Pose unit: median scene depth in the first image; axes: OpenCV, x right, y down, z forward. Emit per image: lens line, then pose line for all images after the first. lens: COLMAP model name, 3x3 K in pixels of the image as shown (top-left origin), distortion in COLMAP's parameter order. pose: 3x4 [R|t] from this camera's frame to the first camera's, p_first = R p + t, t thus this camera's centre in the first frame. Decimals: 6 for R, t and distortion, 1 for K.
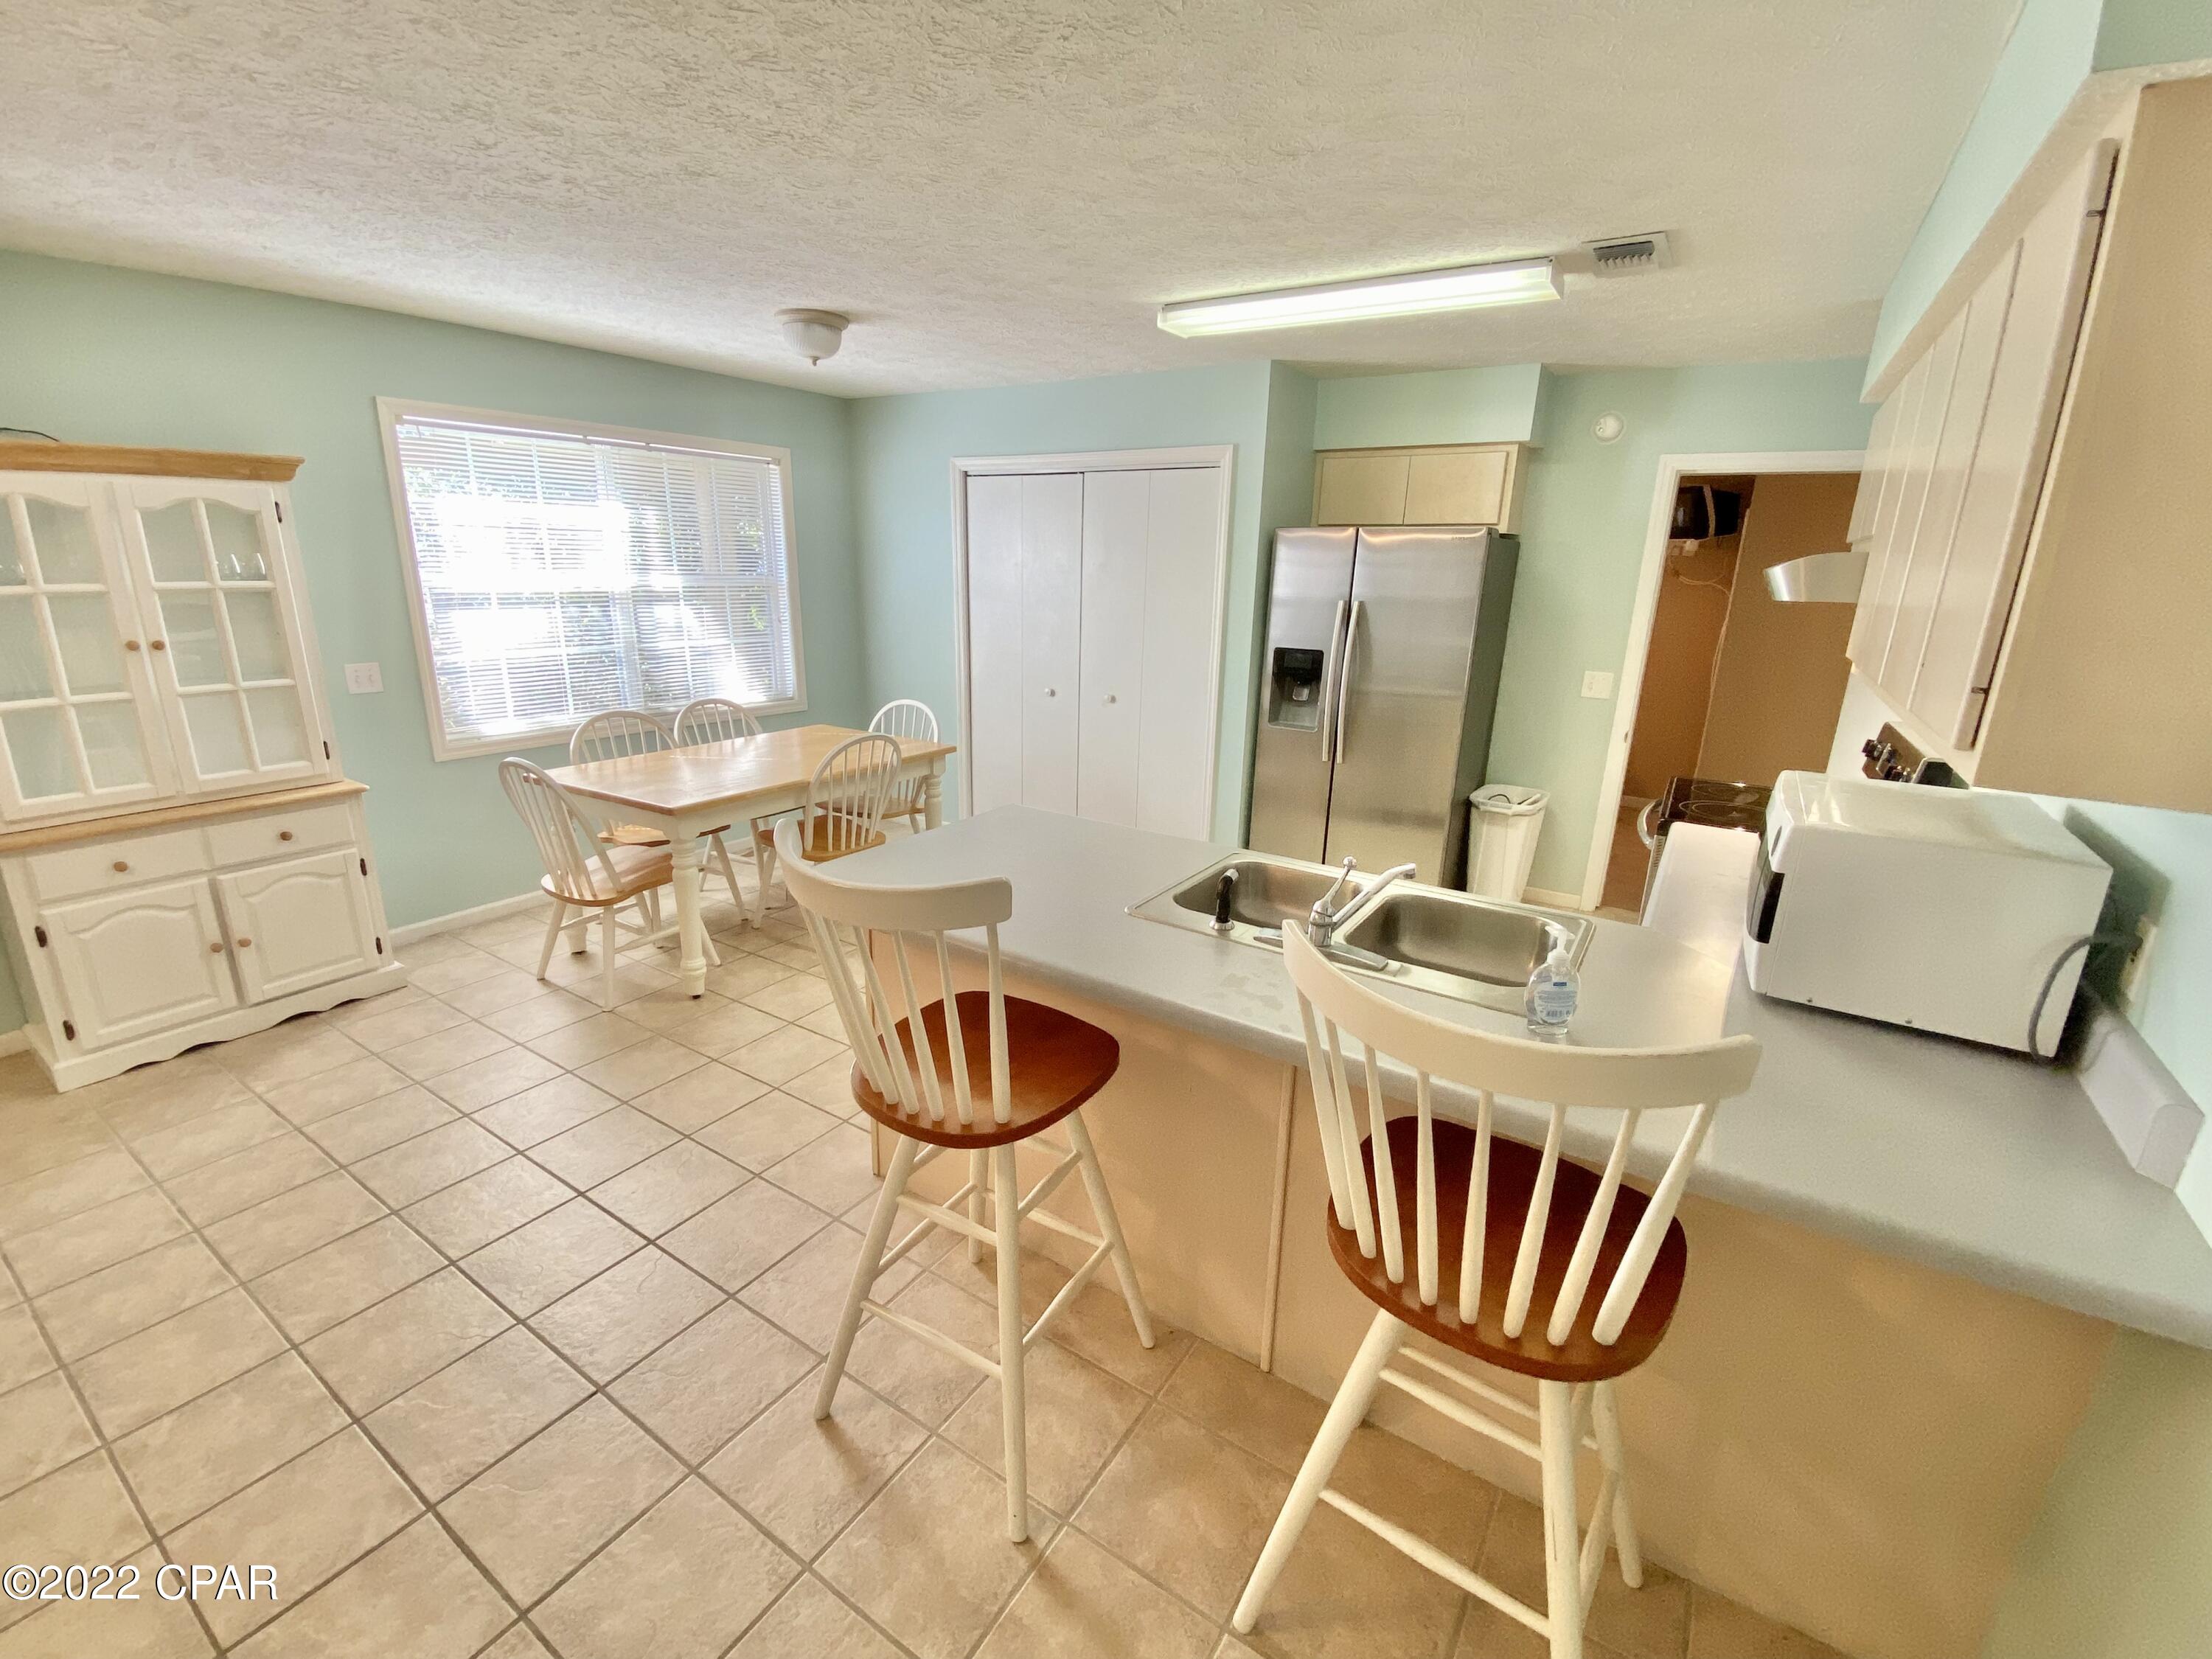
lens RADIAL K [[948.9, 0, 1097.8], [0, 948.9, 827.3], [0, 0, 1]] dist [0.022530, -0.021711]
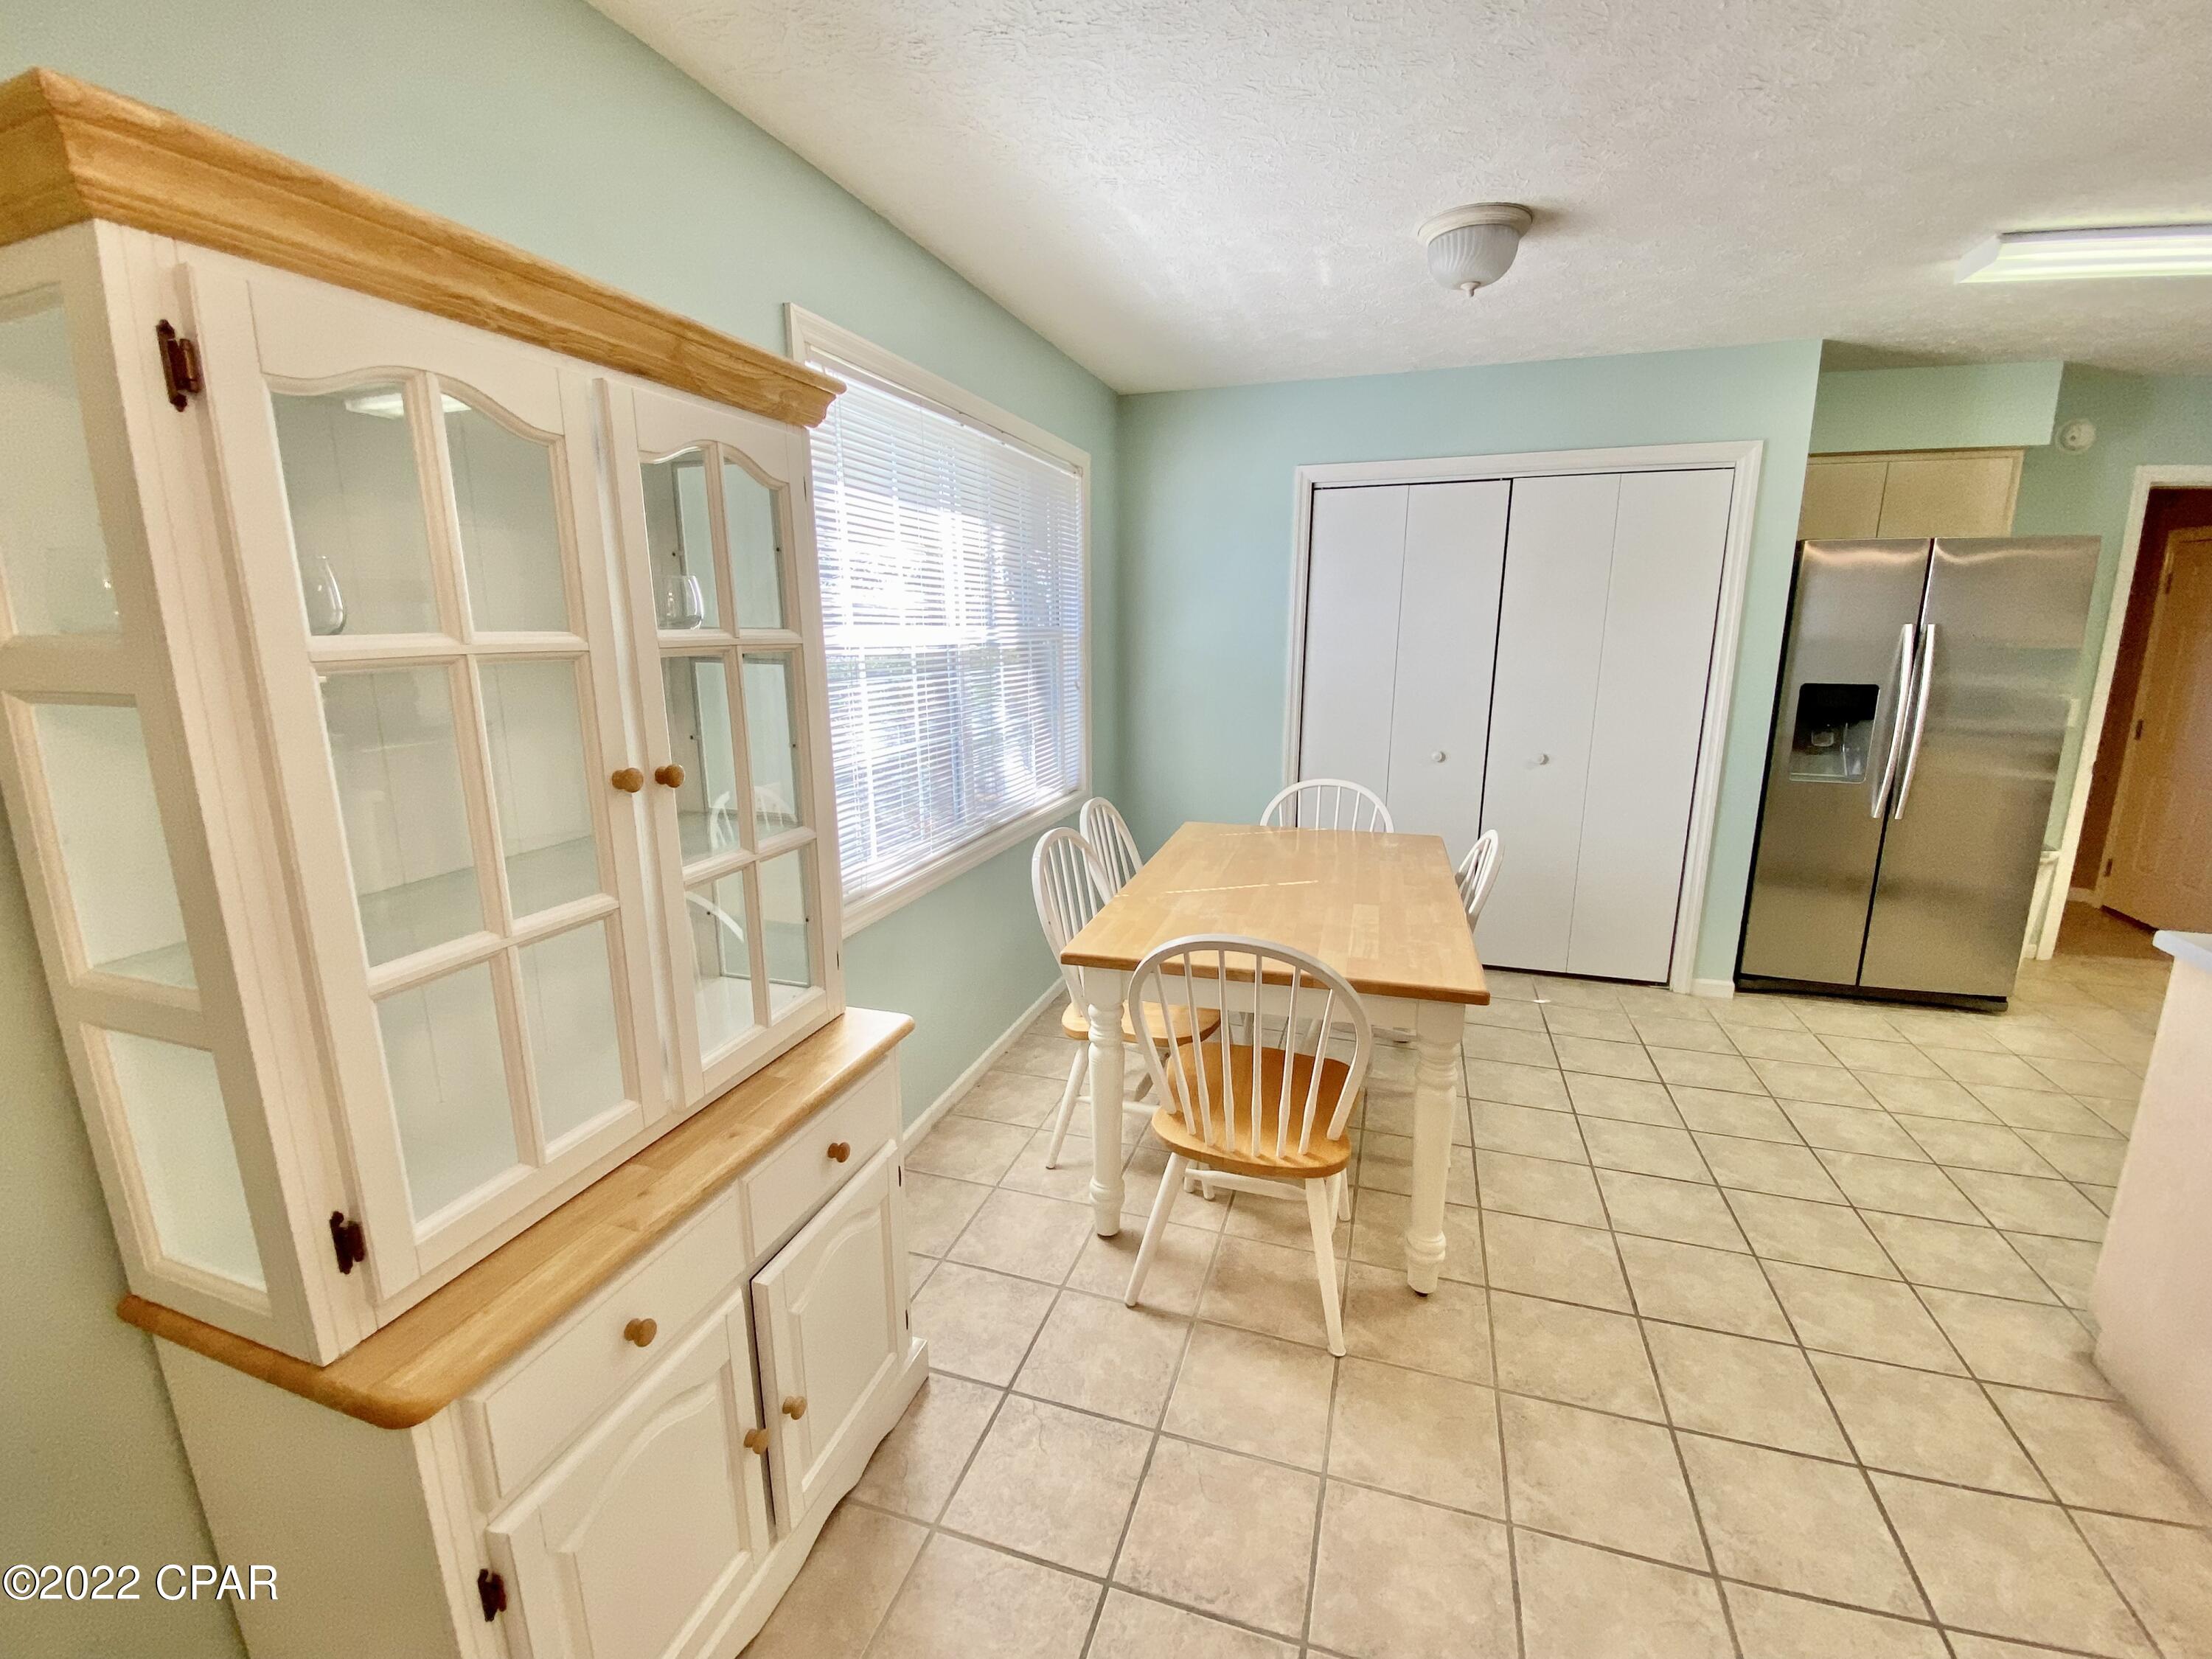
lens RADIAL K [[948.9, 0, 1097.8], [0, 948.9, 827.3], [0, 0, 1]] dist [0.022530, -0.021711]
pose [[0.964178, -0.082533, 0.252088, -0.726890], [0.097884, 0.993993, -0.048955, -0.102293], [-0.246533, 0.071876, 0.966465, 0.430178]]
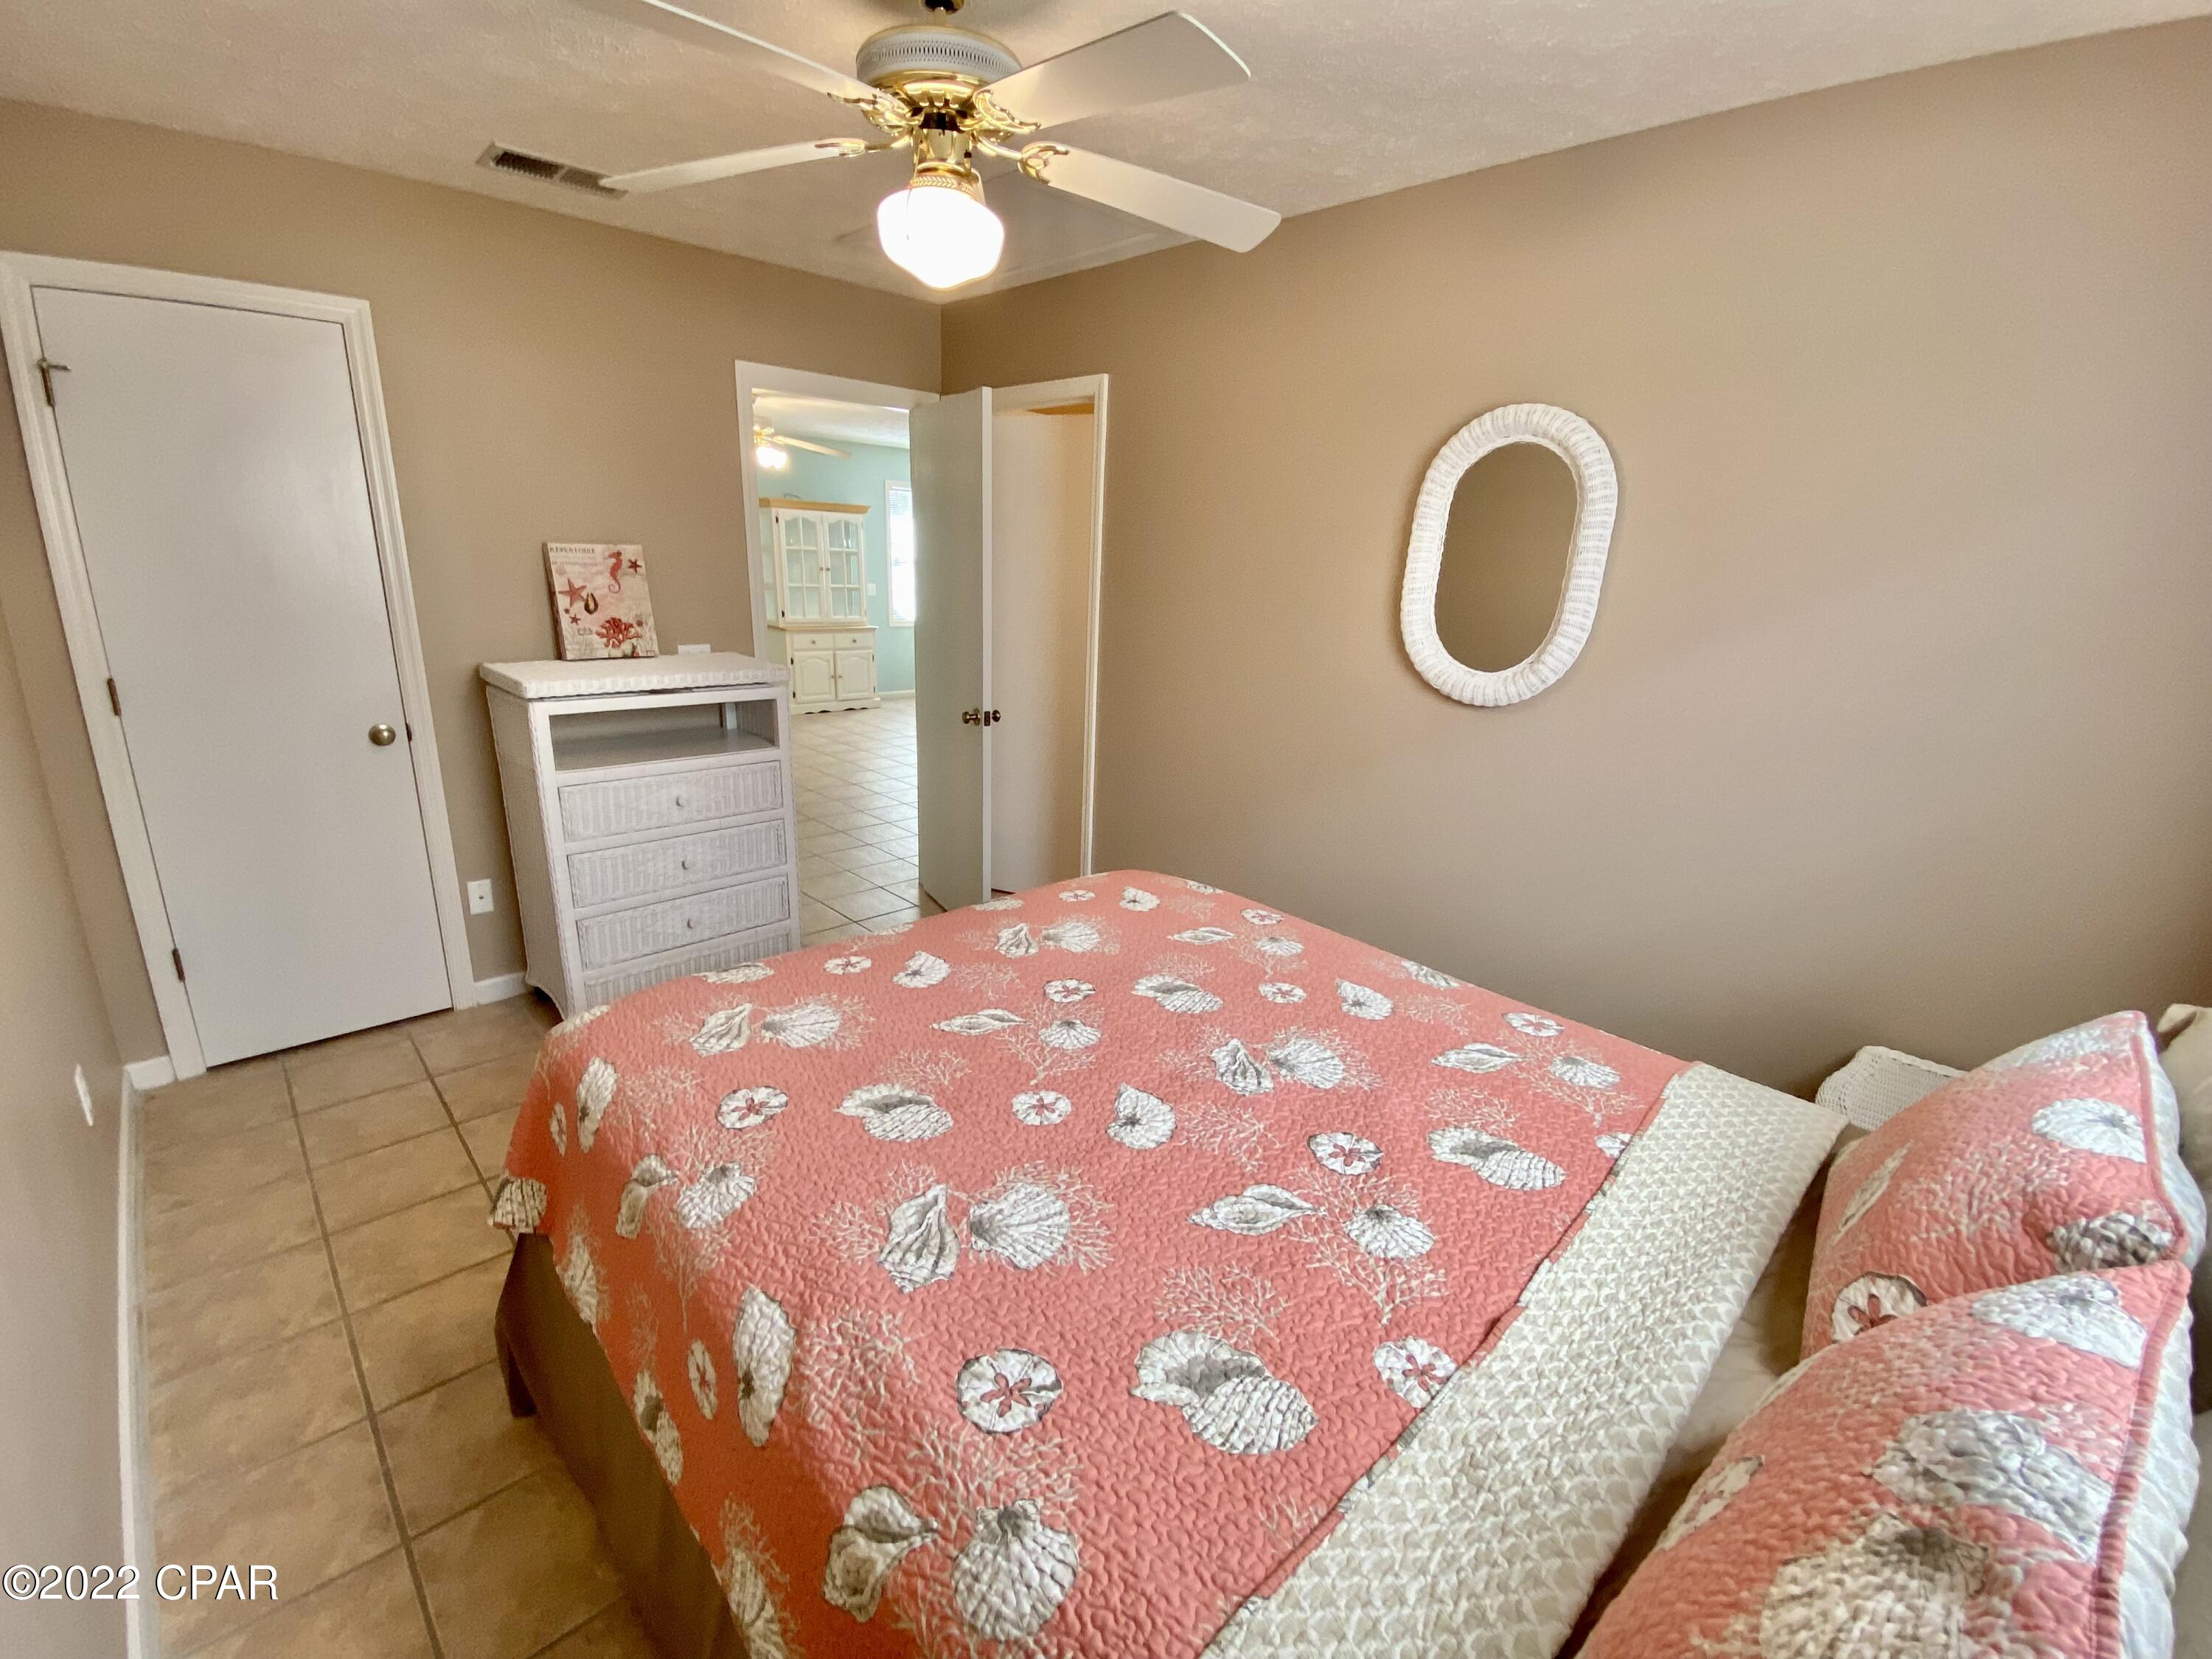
lens RADIAL K [[948.9, 0, 1097.8], [0, 948.9, 827.3], [0, 0, 1]] dist [0.022530, -0.021711]
pose [[0.974454, 0.057838, -0.217013, 0.421443], [-0.062438, 0.997945, -0.014396, 0.482815], [0.215734, 0.027578, 0.976063, -1.360293]]
